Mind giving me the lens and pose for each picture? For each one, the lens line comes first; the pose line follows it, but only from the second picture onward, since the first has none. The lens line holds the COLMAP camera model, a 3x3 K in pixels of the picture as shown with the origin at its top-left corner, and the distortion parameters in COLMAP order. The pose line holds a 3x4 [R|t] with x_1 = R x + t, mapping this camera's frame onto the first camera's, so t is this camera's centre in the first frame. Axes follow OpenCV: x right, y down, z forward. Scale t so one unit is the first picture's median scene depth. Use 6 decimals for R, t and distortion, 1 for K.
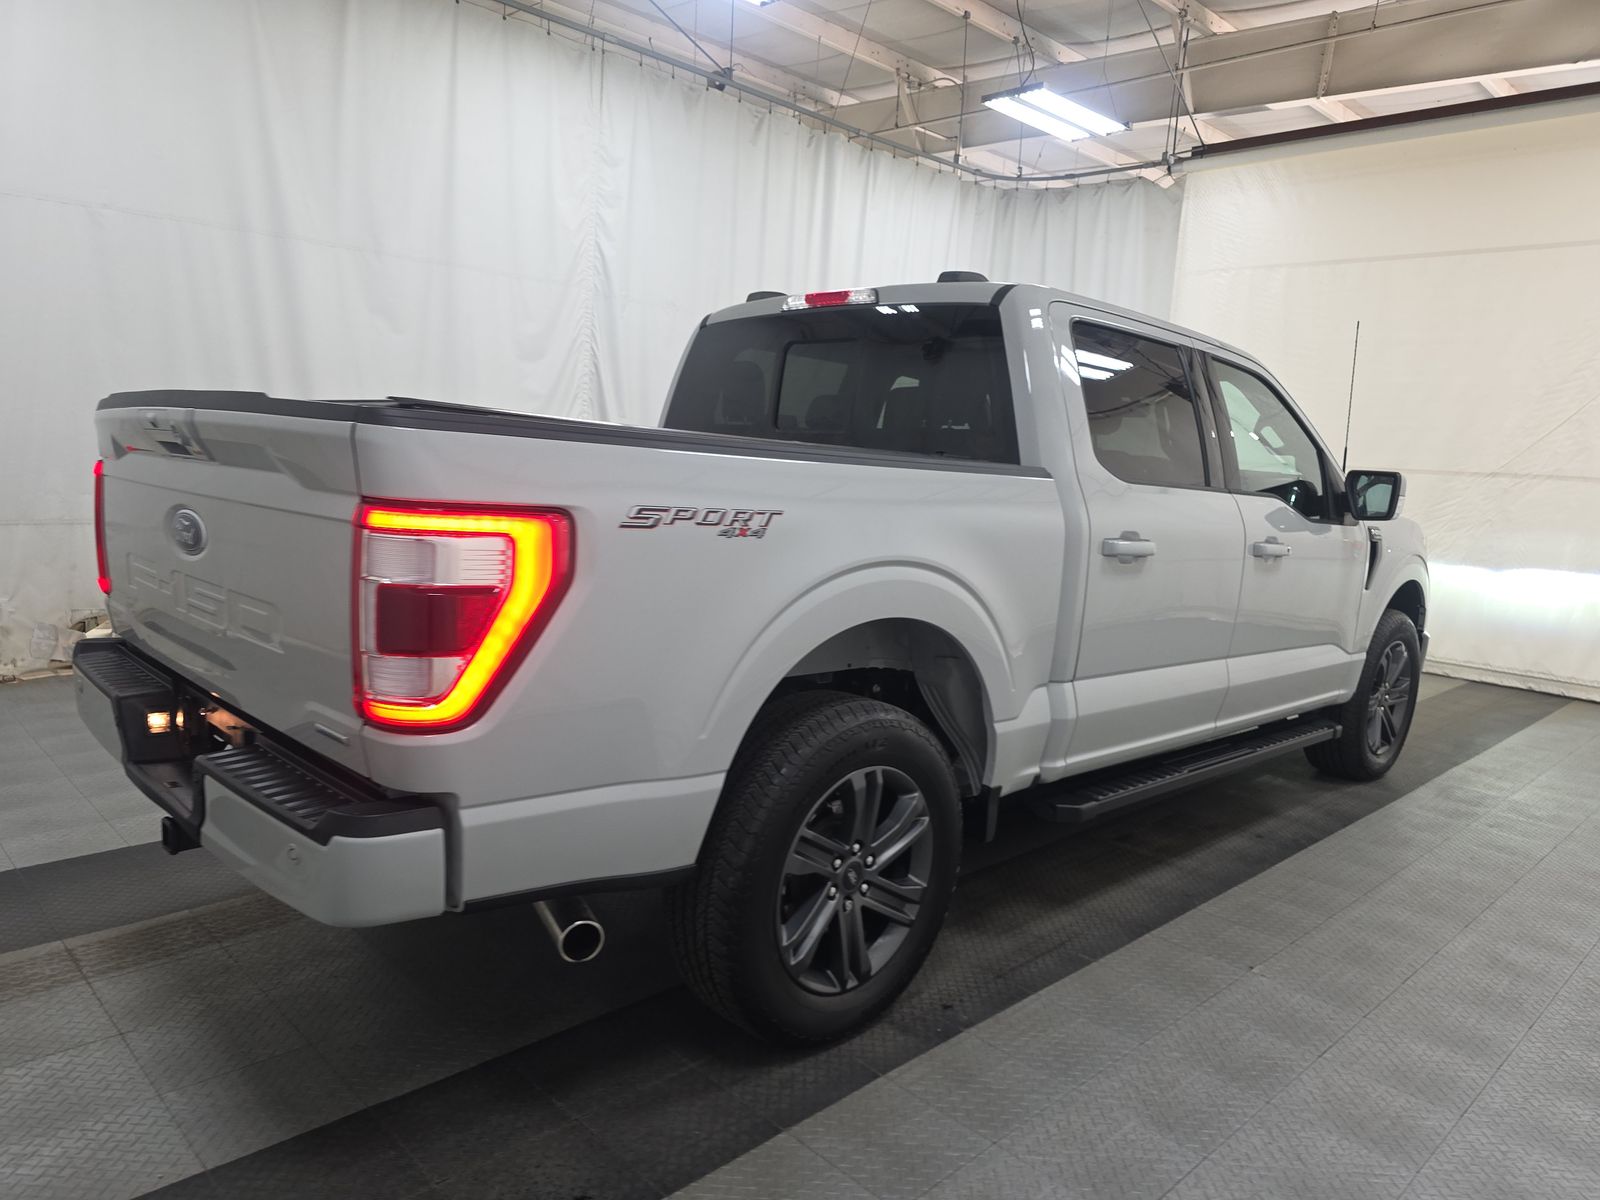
lens RADIAL K [[1080.1, 0, 805.6], [0, 1080.1, 617.6], [0, 0, 1]] dist [0.022134, -0.016663]
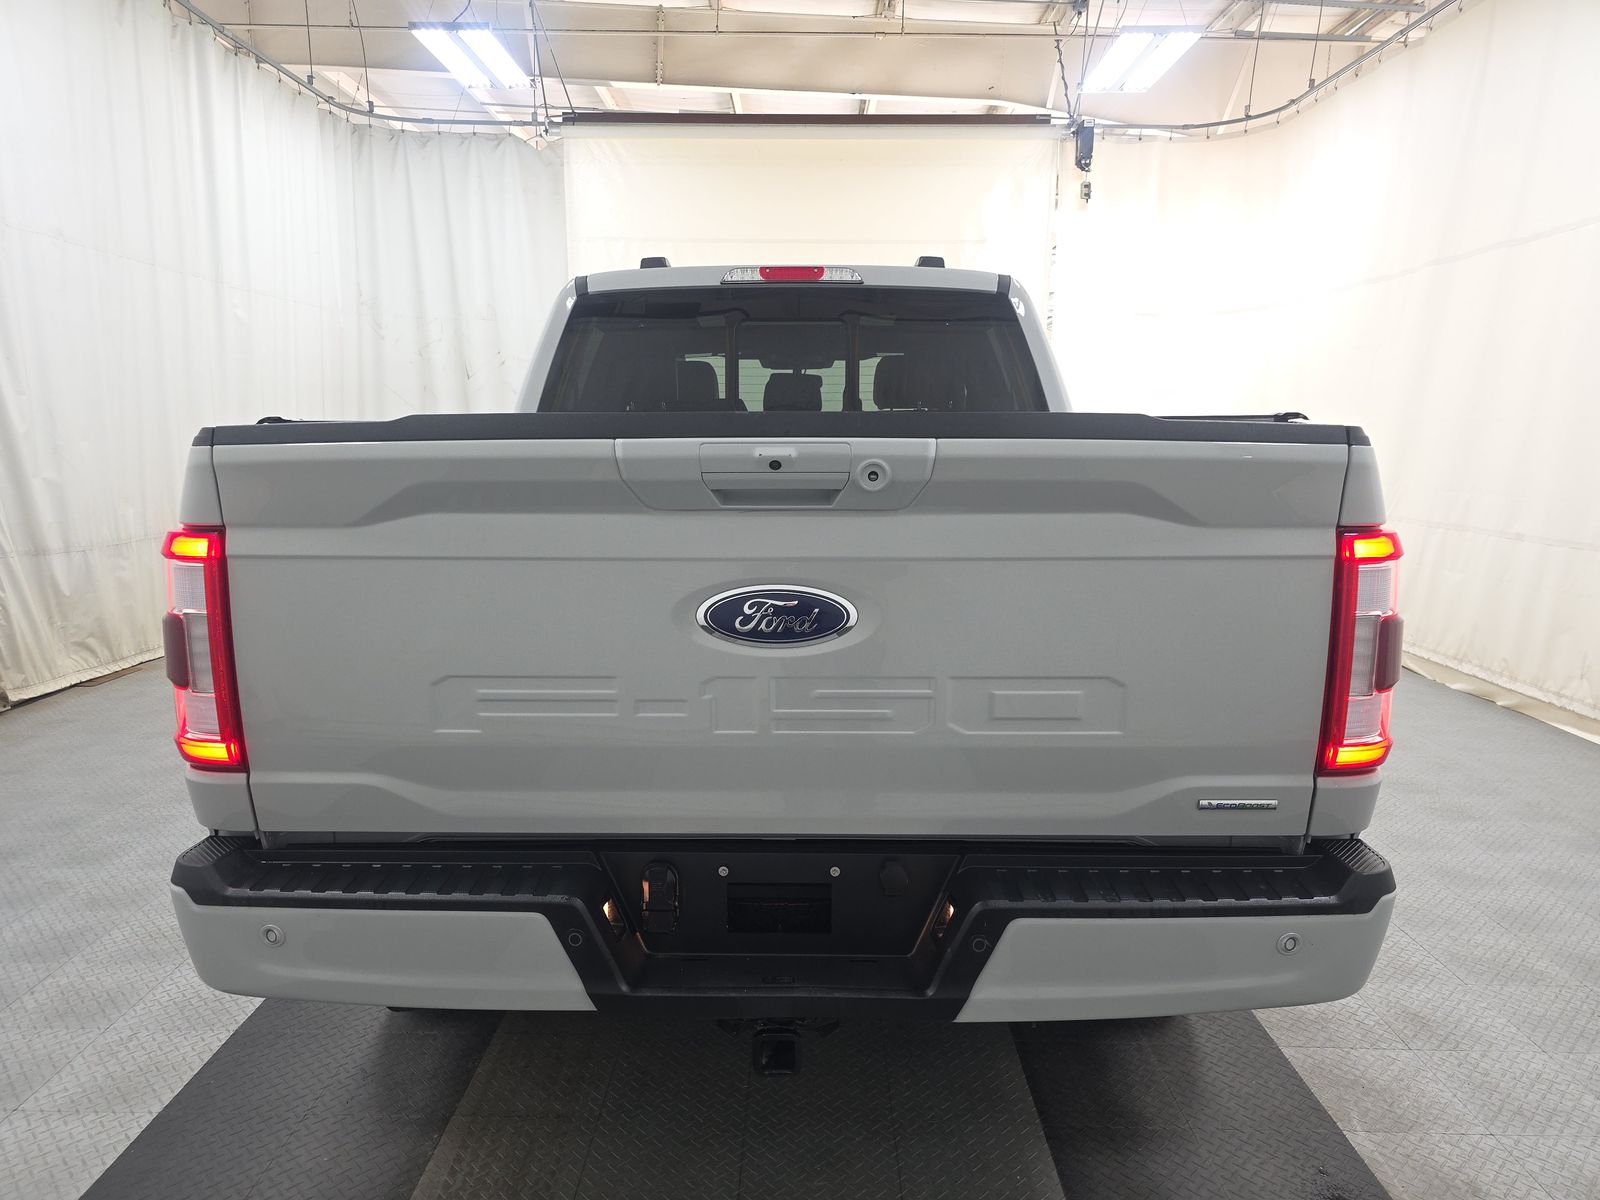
lens RADIAL K [[1080.1, 0, 796.6], [0, 1080.1, 602.2], [0, 0, 1]] dist [0.022134, -0.016663]
pose [[0.704597, -0.162154, 0.690832, -0.269365], [0.140688, 0.986137, 0.087977, -0.038119], [-0.695521, 0.035203, 0.717643, 0.132952]]
